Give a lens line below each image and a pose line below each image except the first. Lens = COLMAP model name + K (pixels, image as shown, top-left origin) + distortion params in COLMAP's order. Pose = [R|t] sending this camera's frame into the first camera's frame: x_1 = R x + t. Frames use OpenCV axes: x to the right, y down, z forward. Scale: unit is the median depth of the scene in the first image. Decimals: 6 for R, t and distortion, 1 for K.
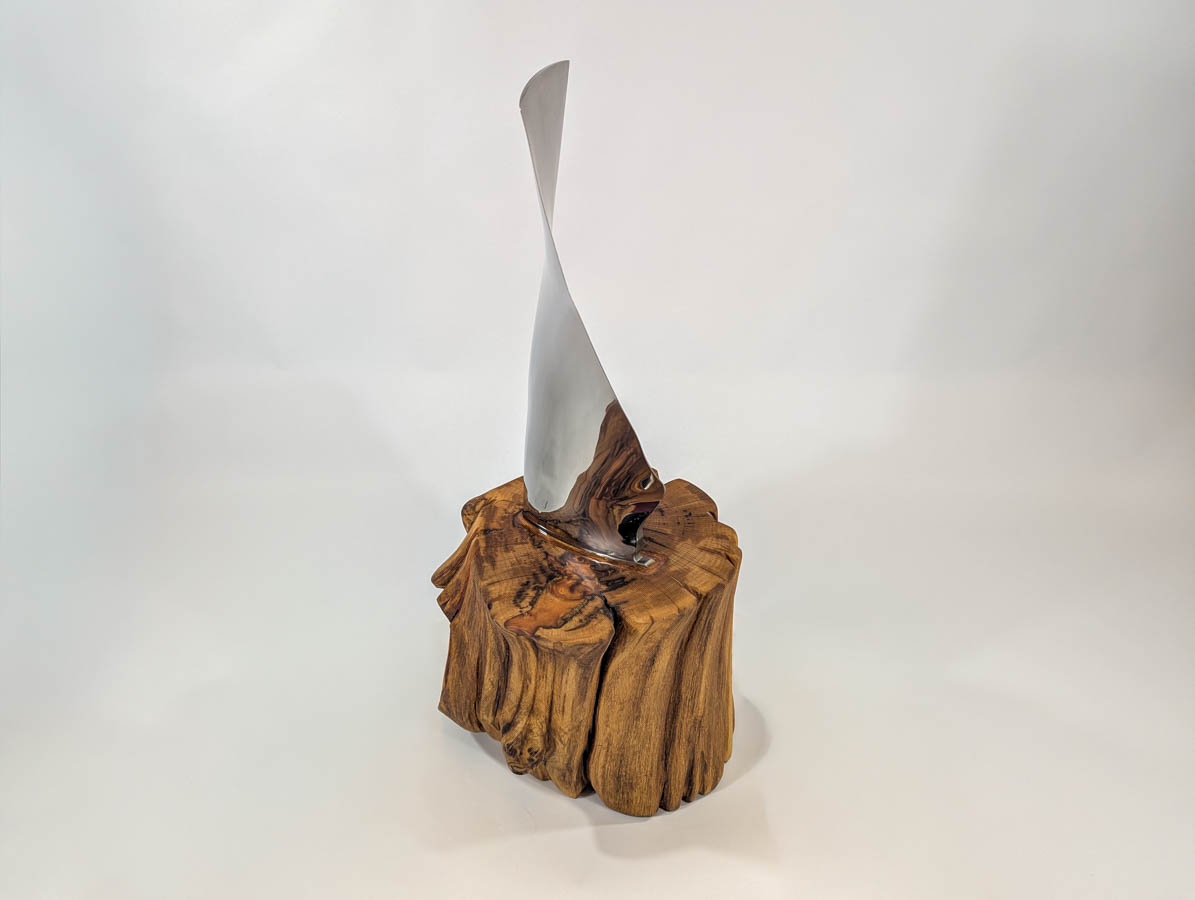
lens RADIAL K [[832.5, 0, 594.2], [0, 832.5, 453.8], [0, 0, 1]] dist [0.072600, -0.001513]
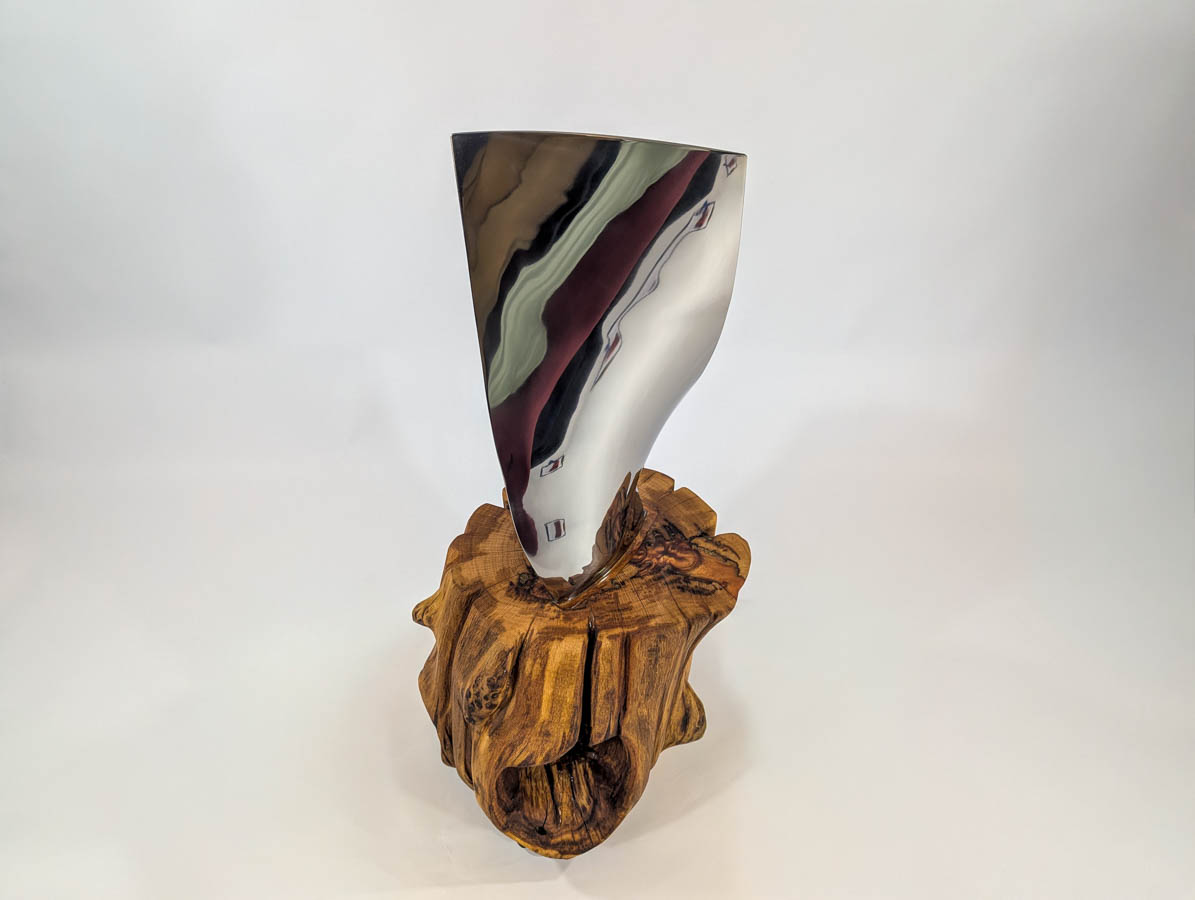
lens RADIAL K [[839.5, 0, 589.5], [0, 839.5, 435.2], [0, 0, 1]] dist [0.026838, 0.000614]
pose [[-0.036217, -0.581153, 0.812988, -0.777210], [0.501341, 0.693178, 0.517843, -0.550833], [-0.864491, 0.426339, 0.266251, 0.688507]]
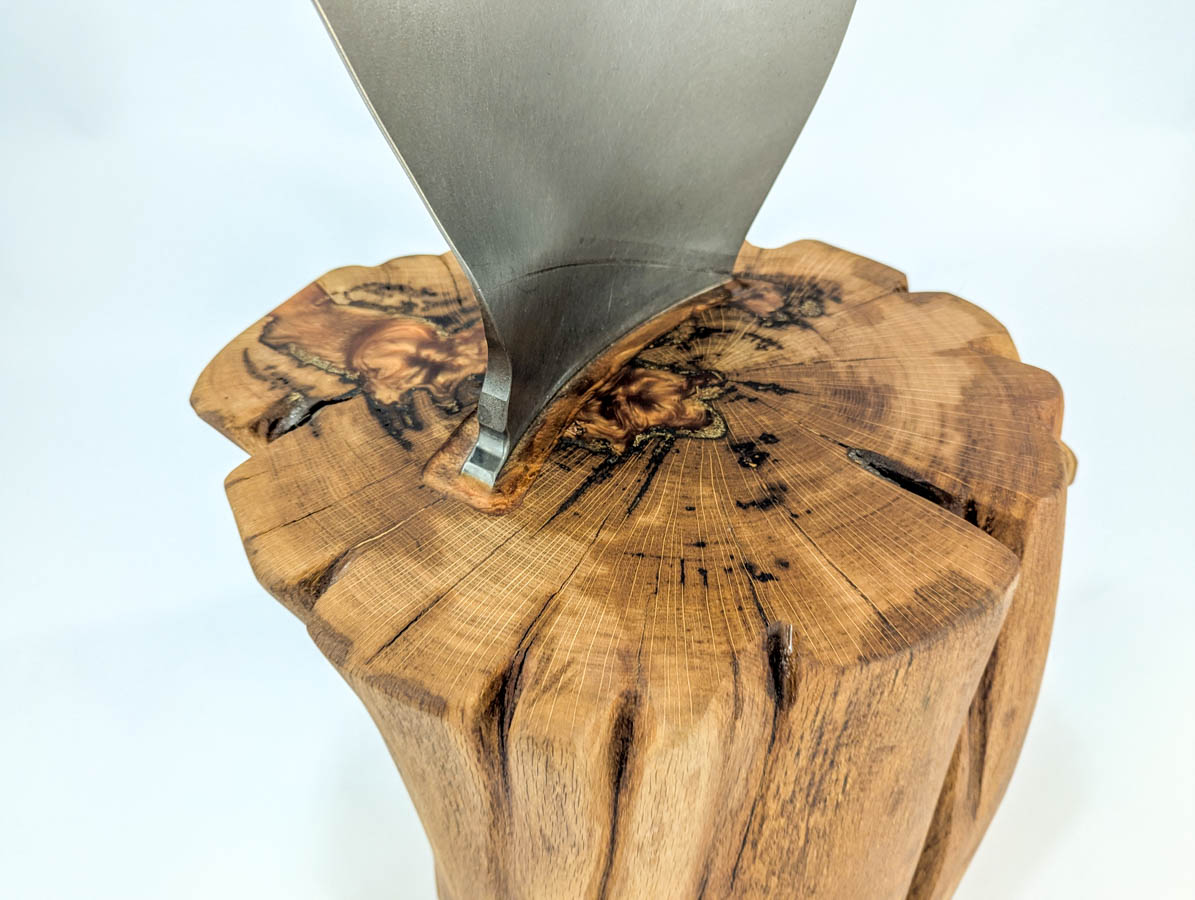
lens RADIAL K [[848.1, 0, 596.8], [0, 848.1, 499.3], [0, 0, 1]] dist [0.028242, -0.043939]
pose [[0.035575, 0.691260, -0.721730, 0.305144], [-0.487928, 0.642274, 0.591109, -0.080359], [0.872158, 0.331124, 0.360134, 0.892168]]
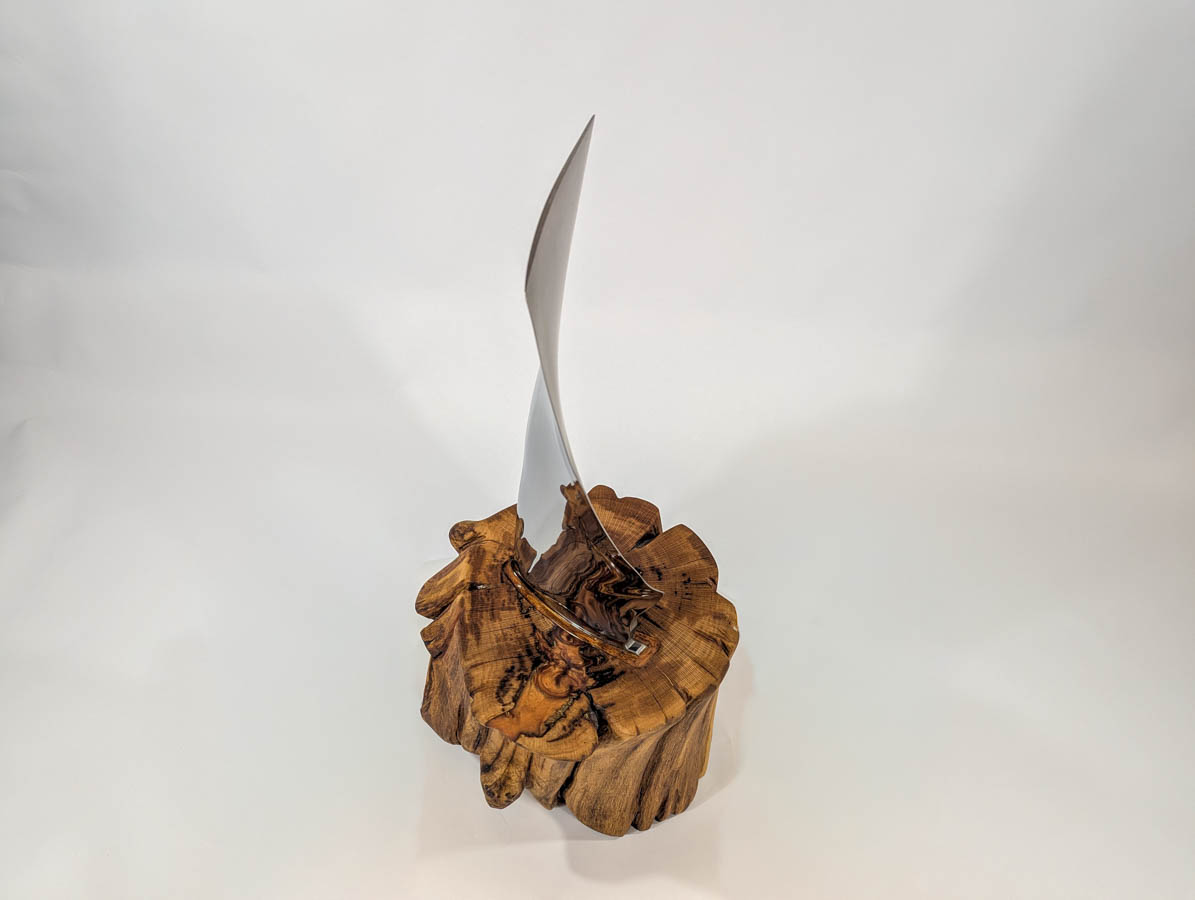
lens RADIAL K [[839.4, 0, 587.9], [0, 839.4, 446.6], [0, 0, 1]] dist [0.033778, 0.000467]
pose [[0.997296, 0.073442, 0.002664, -0.013535], [-0.071720, 0.964737, 0.253258, -0.321801], [0.016030, -0.252764, 0.967395, 0.121634]]
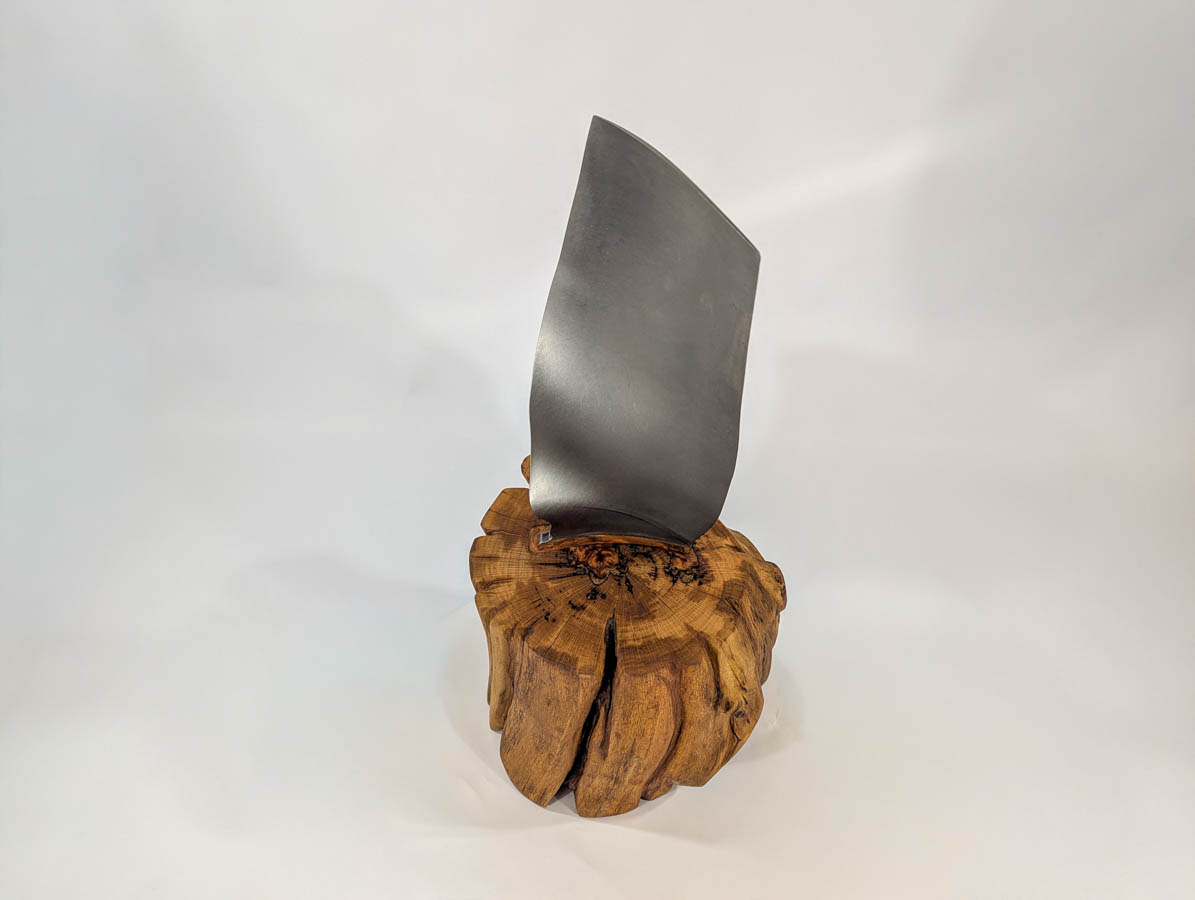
lens RADIAL K [[822.2, 0, 596.2], [0, 822.2, 446.2], [0, 0, 1]] dist [0.091838, -0.000195]
pose [[-0.806370, 0.439958, -0.395227, 0.369366], [-0.305516, 0.262317, 0.915341, -0.886338], [0.506386, 0.858852, -0.077111, 0.981486]]
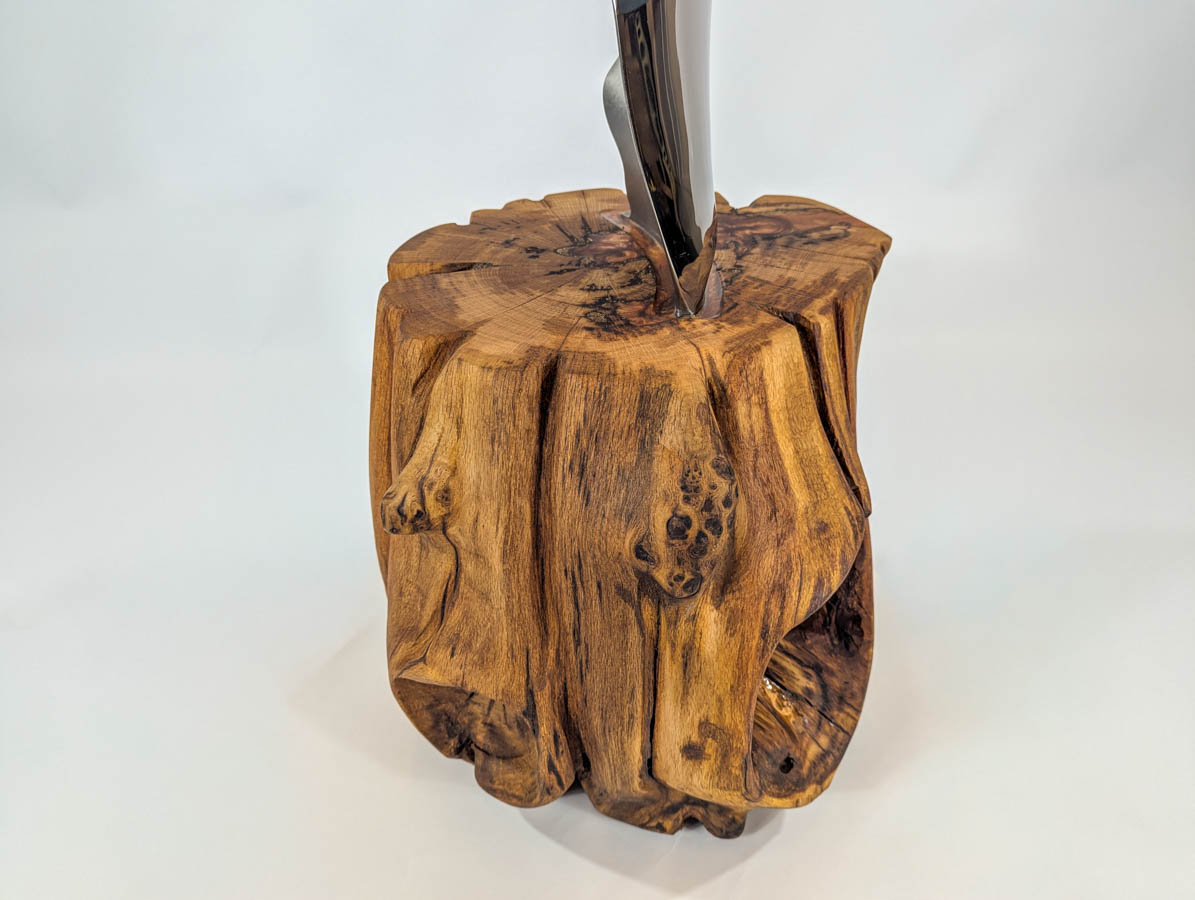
lens RADIAL K [[854.0, 0, 596.9], [0, 854.0, 464.3], [0, 0, 1]] dist [0.039799, -0.001538]
pose [[-0.706498, -0.365466, 0.606049, -0.391634], [0.381586, 0.524493, 0.761117, -0.287573], [-0.596031, 0.768987, -0.231097, 1.284842]]
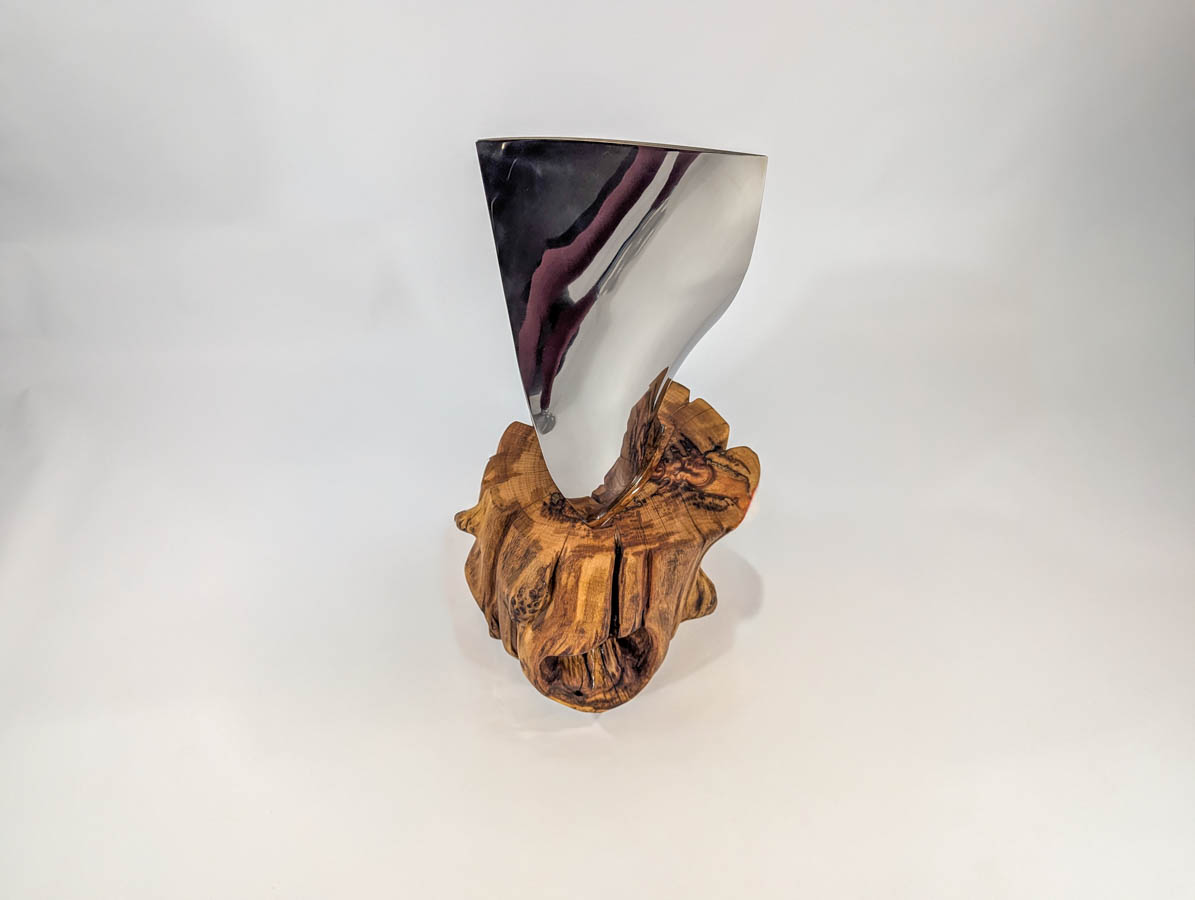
lens RADIAL K [[836.1, 0, 577.3], [0, 836.1, 444.3], [0, 0, 1]] dist [0.079551, -0.000405]
pose [[-0.041363, -0.776266, 0.629047, -0.706027], [0.533651, 0.515098, 0.670739, -0.725300], [-0.844693, 0.363435, 0.392949, 0.605521]]
